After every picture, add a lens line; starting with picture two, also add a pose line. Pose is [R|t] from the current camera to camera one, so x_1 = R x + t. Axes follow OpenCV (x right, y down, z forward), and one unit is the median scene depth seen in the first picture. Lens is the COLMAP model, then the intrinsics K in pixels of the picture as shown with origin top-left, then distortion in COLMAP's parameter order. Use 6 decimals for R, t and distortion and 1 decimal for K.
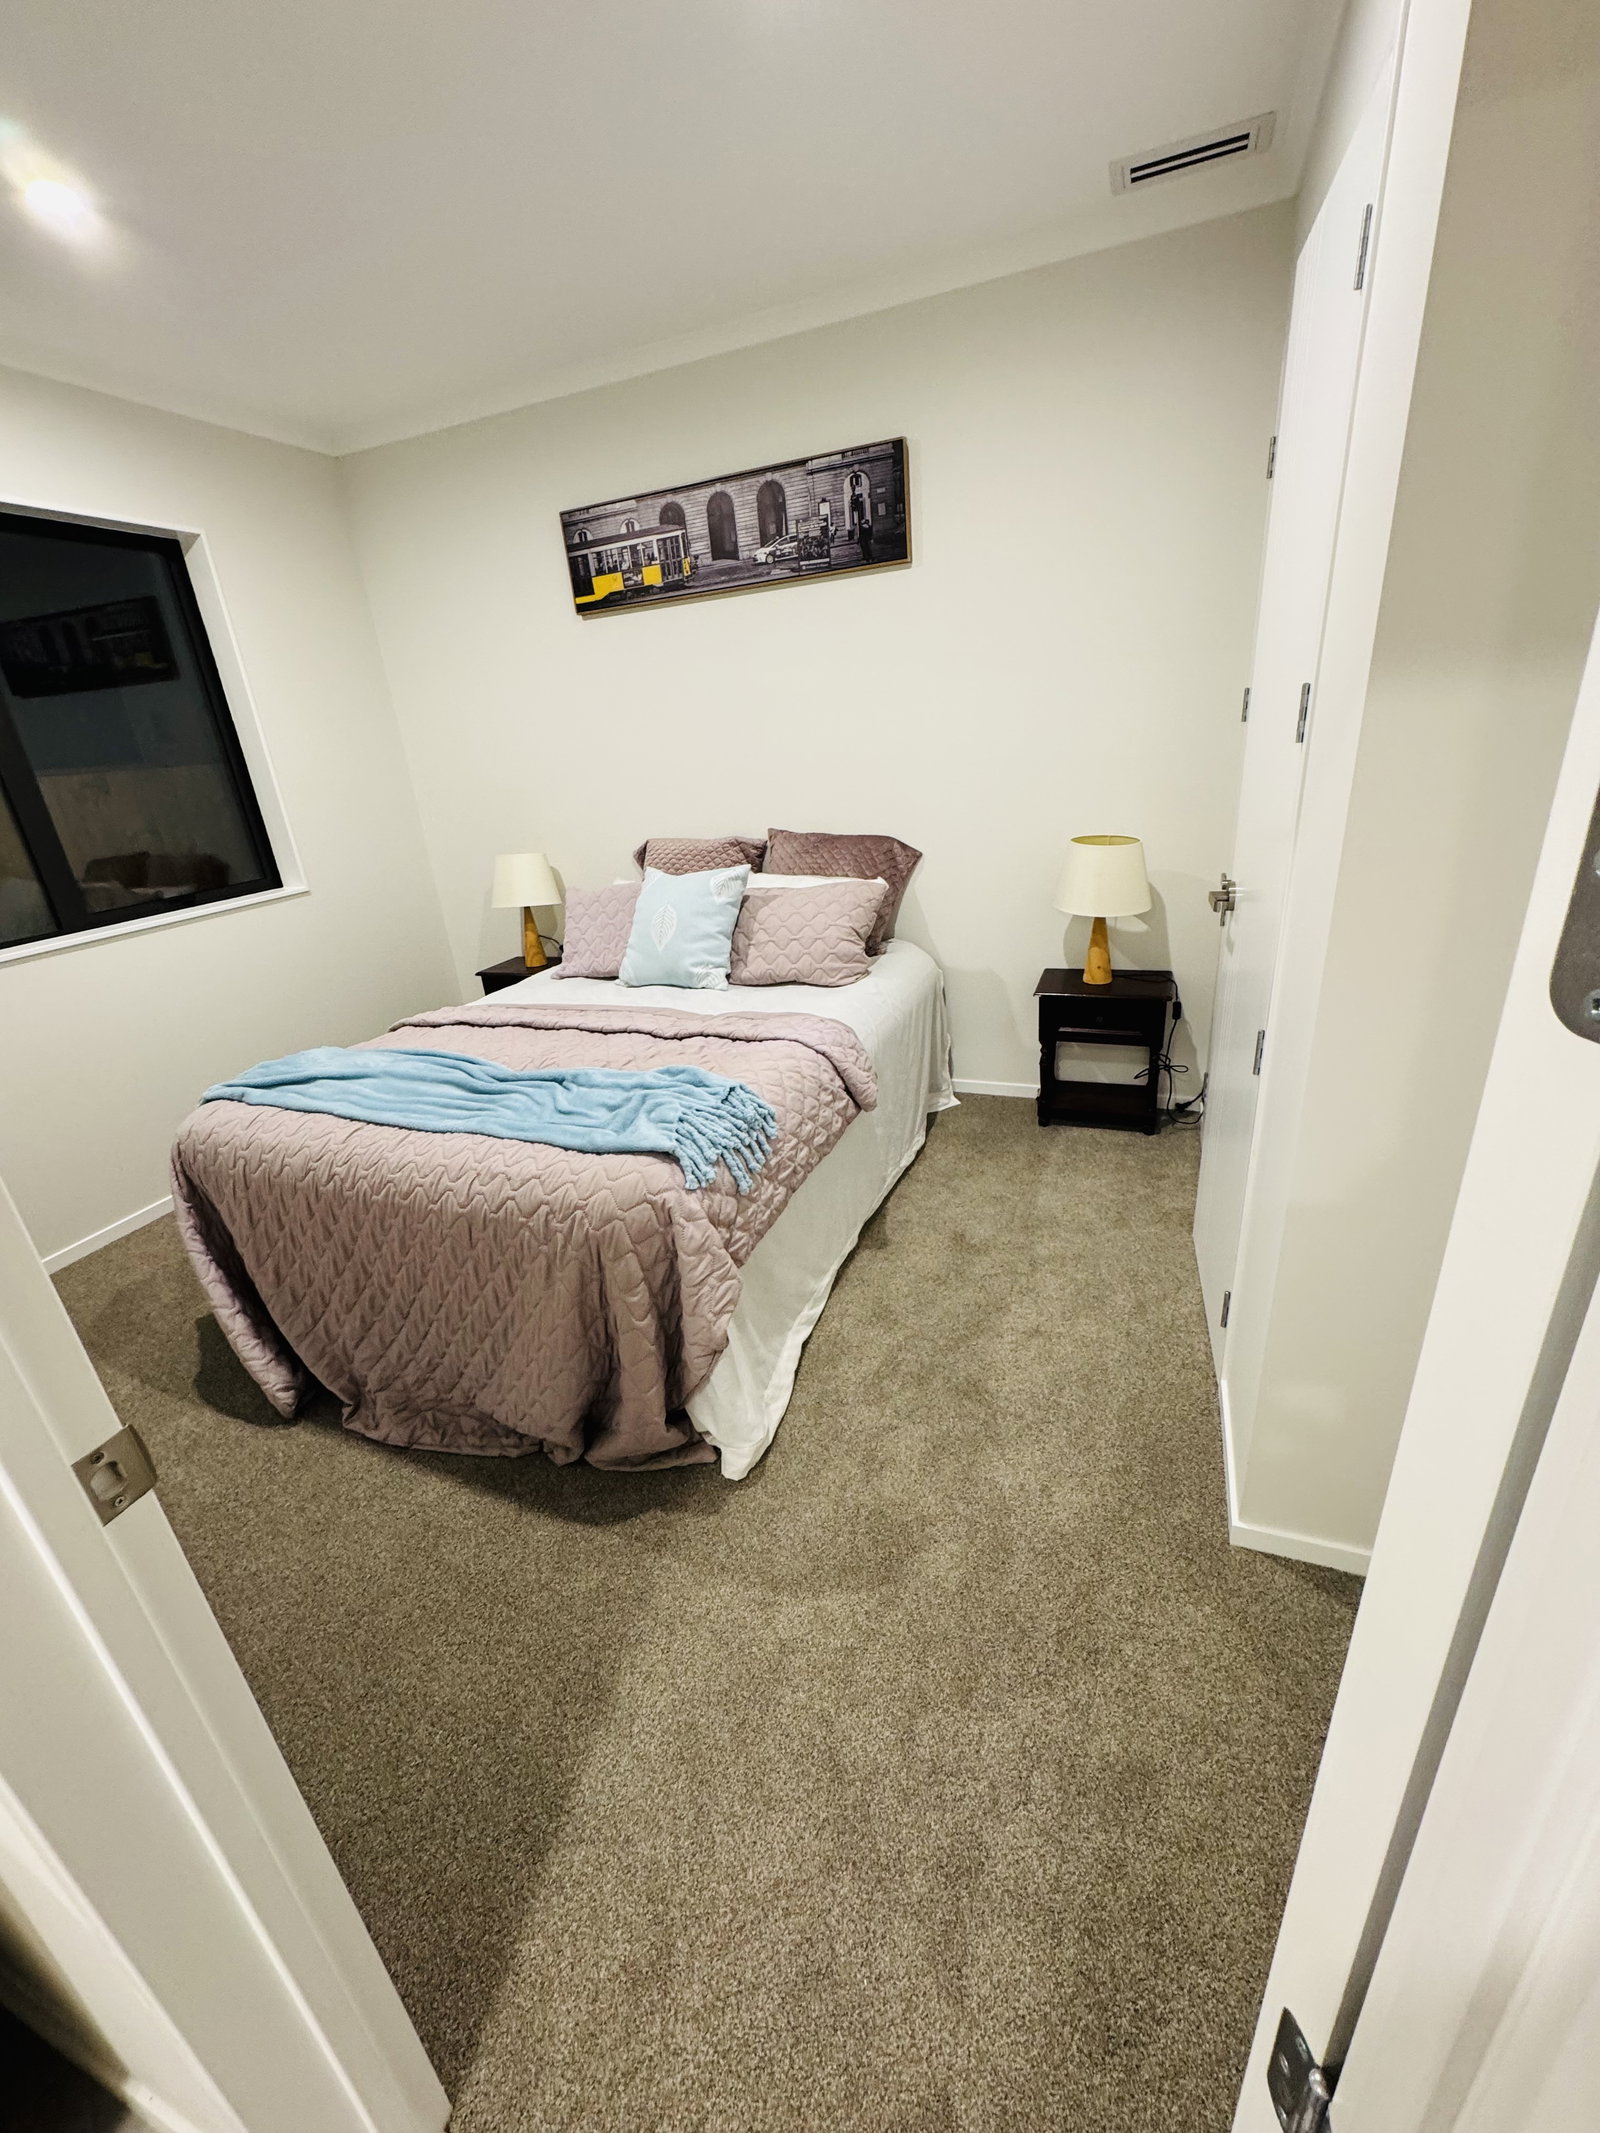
lens RADIAL K [[851.6, 0, 800.1], [0, 851.6, 1073.2], [0, 0, 1]] dist [0.000399, 0.000024]
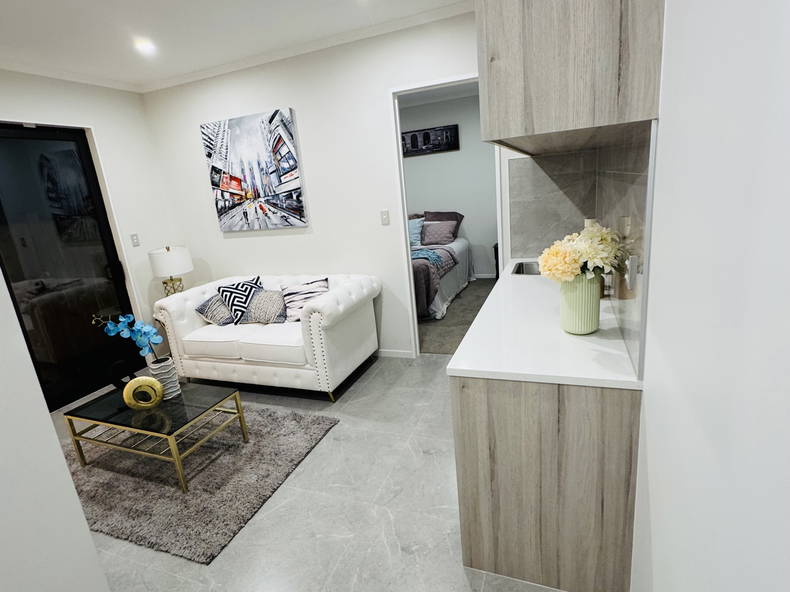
lens RADIAL K [[419.2, 0, 394.5], [0, 419.2, 294.7], [0, 0, 1]] dist [0.000287, 0.000070]
pose [[0.999800, -0.019995, -0.000877, -0.214221], [0.019734, 0.992157, -0.123428, 0.391282], [0.003338, 0.123386, 0.992353, -1.028156]]
